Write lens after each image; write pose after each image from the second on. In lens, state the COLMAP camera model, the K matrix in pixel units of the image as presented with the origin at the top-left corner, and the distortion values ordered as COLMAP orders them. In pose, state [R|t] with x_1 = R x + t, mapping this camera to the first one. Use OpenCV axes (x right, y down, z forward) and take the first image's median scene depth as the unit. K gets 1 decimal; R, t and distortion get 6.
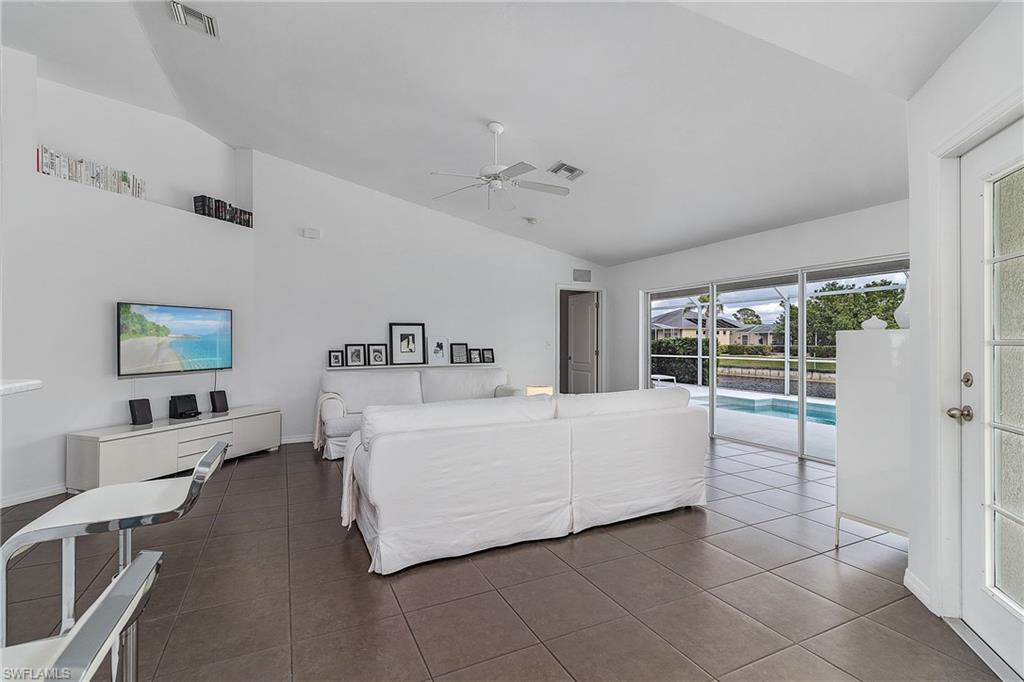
lens RADIAL K [[473.4, 0, 513.5], [0, 473.4, 340.8], [0, 0, 1]] dist [-0.003920, 0.000729]
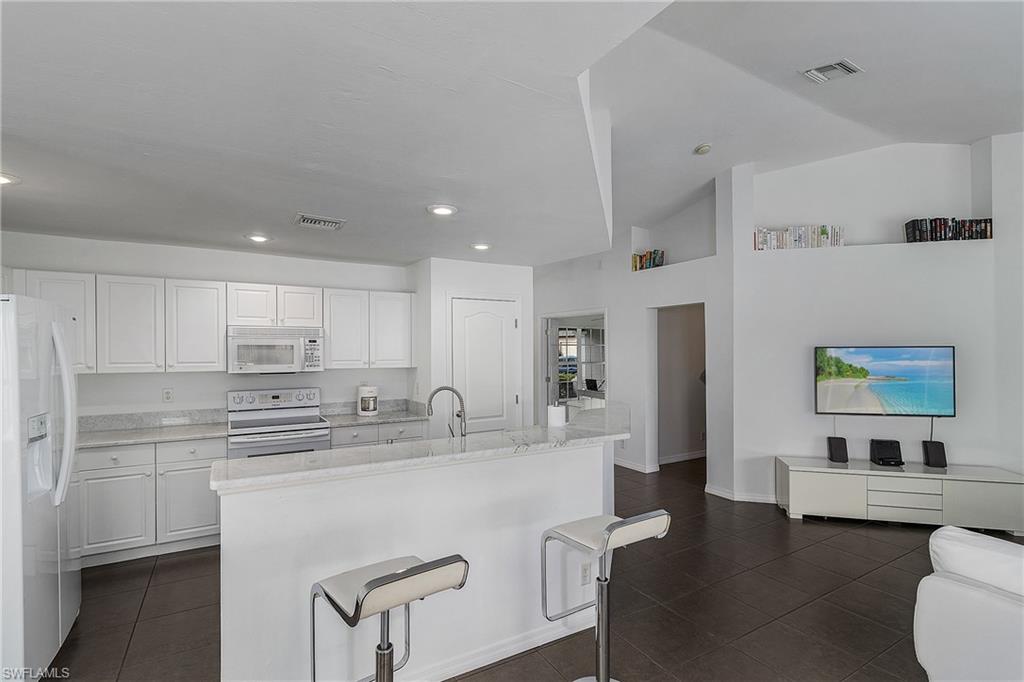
lens RADIAL K [[479.2, 0, 509.1], [0, 479.2, 345.8], [0, 0, 1]] dist [0.000104, 0.000200]
pose [[0.083072, -0.003420, -0.996538, 0.152088], [0.003594, 0.999989, -0.003133, -0.057591], [0.996537, -0.003321, 0.083083, 0.133239]]
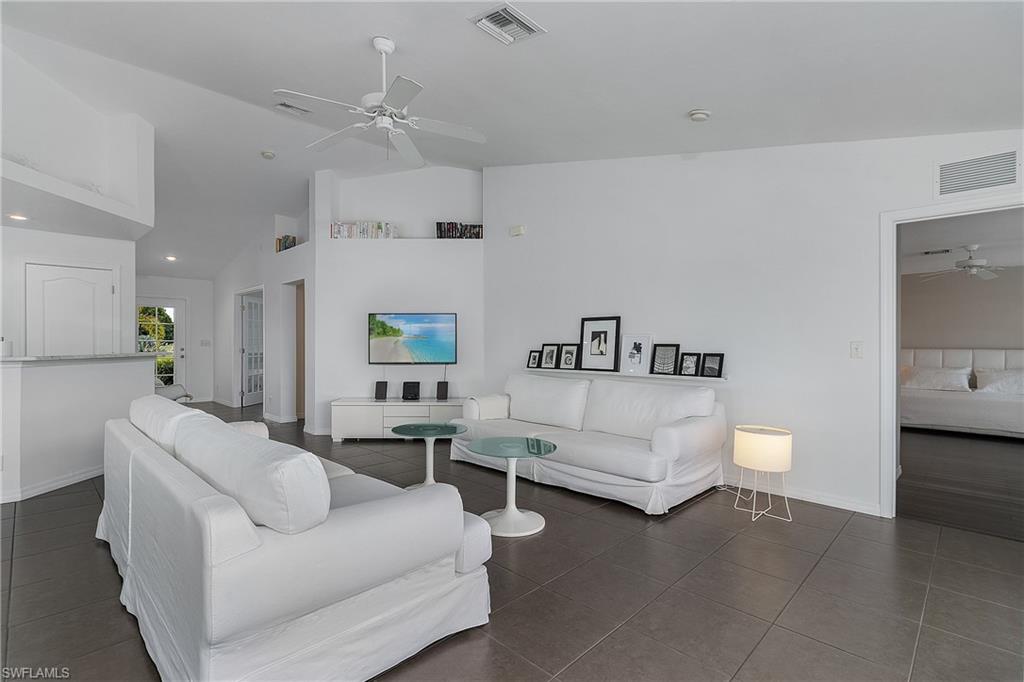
lens RADIAL K [[473.4, 0, 513.5], [0, 473.4, 340.8], [0, 0, 1]] dist [-0.003920, 0.000729]
pose [[0.346586, 0.002313, -0.938015, 0.478317], [-0.000702, 0.999997, 0.002206, -0.000458], [0.938018, -0.000106, 0.346587, 0.630028]]
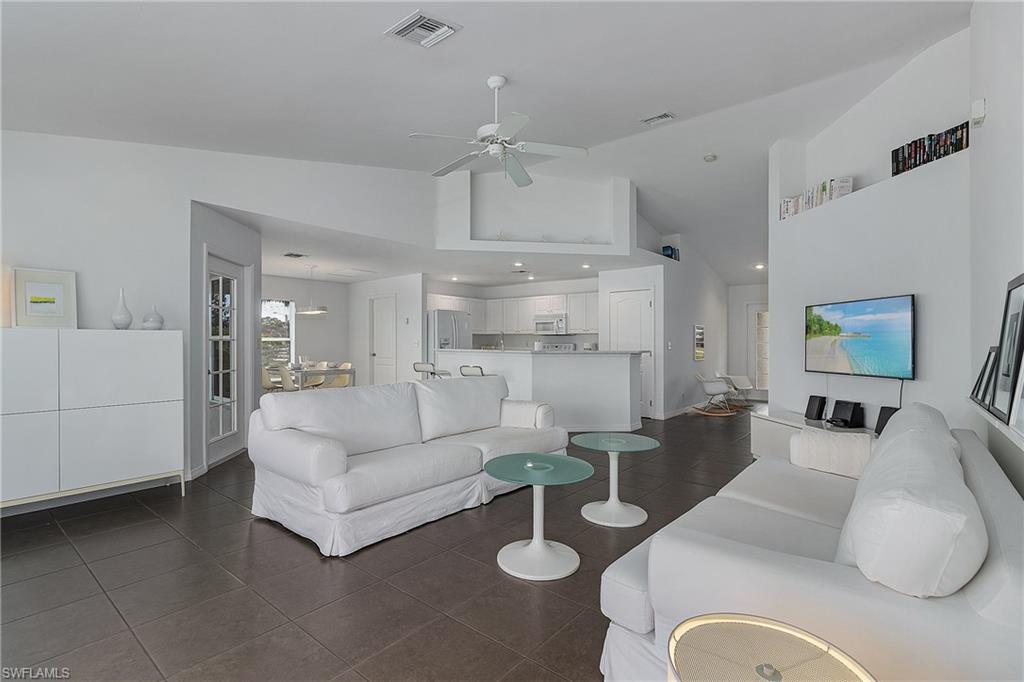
lens RADIAL K [[473.4, 0, 513.5], [0, 473.4, 340.8], [0, 0, 1]] dist [-0.003920, 0.000729]
pose [[-0.903182, -0.000200, -0.429258, 0.191762], [0.001330, 0.999994, -0.003263, 0.002685], [0.429256, -0.003518, -0.903176, 1.186391]]
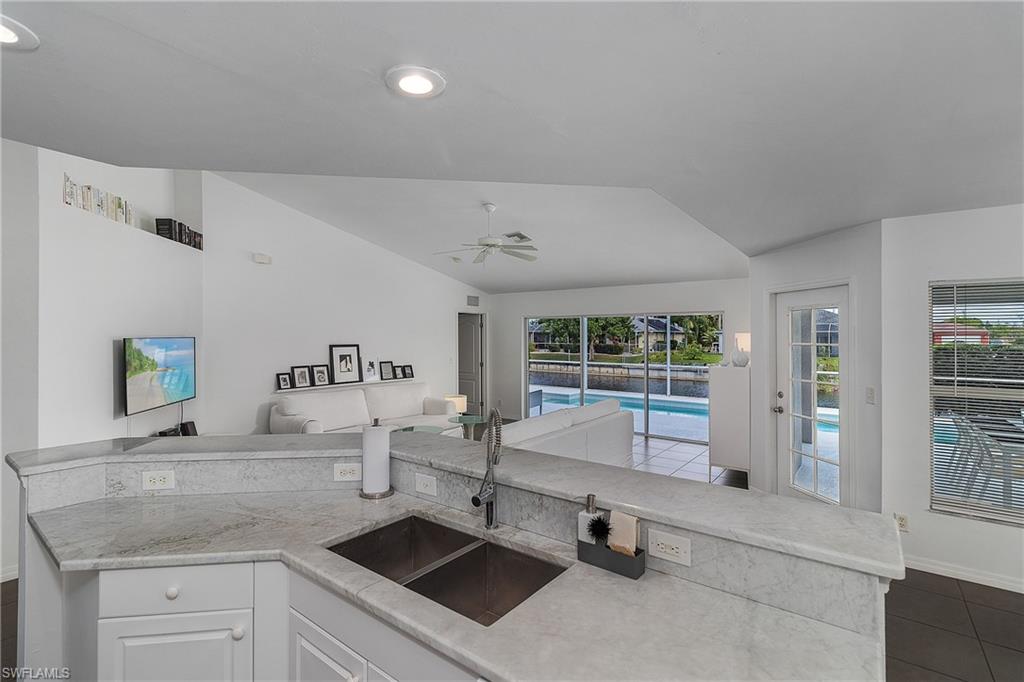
lens RADIAL K [[473.4, 0, 513.5], [0, 473.4, 340.8], [0, 0, 1]] dist [-0.003920, 0.000729]
pose [[0.887664, 0.001155, 0.460491, -0.400347], [-0.006483, 0.999929, 0.009988, -0.062539], [-0.460447, -0.011851, 0.887608, -0.140390]]
